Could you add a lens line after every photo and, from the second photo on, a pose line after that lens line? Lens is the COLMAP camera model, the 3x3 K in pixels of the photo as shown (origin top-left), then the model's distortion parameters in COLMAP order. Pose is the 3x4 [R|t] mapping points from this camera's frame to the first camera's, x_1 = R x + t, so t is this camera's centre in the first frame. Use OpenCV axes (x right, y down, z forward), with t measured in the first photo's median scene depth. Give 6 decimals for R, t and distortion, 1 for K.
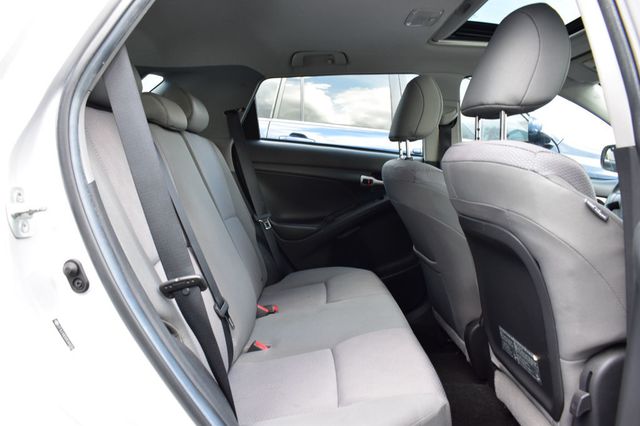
lens RADIAL K [[496.3, 0, 318.6], [0, 496.3, 215.1], [0, 0, 1]] dist [-0.084606, -0.001428]
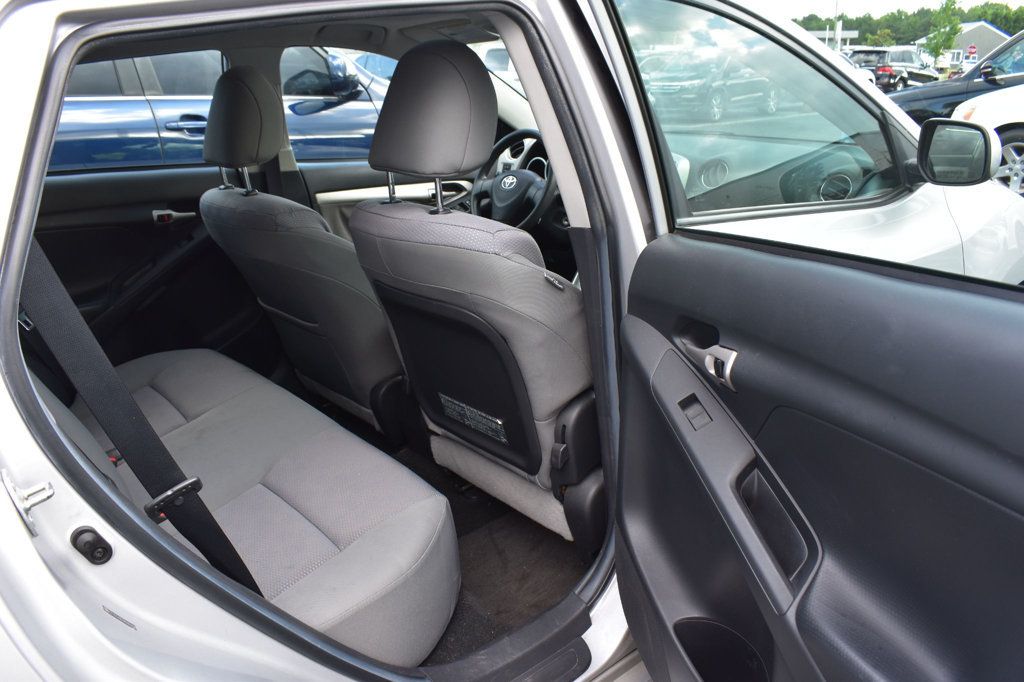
lens RADIAL K [[794.1, 0, 511.8], [0, 794.1, 339.9], [0, 0, 1]] dist [-0.084606, -0.001428]
pose [[0.761529, -0.271939, 0.588322, -0.432034], [0.125933, 0.952505, 0.277265, -0.304089], [-0.635779, -0.137056, 0.759606, -0.209404]]
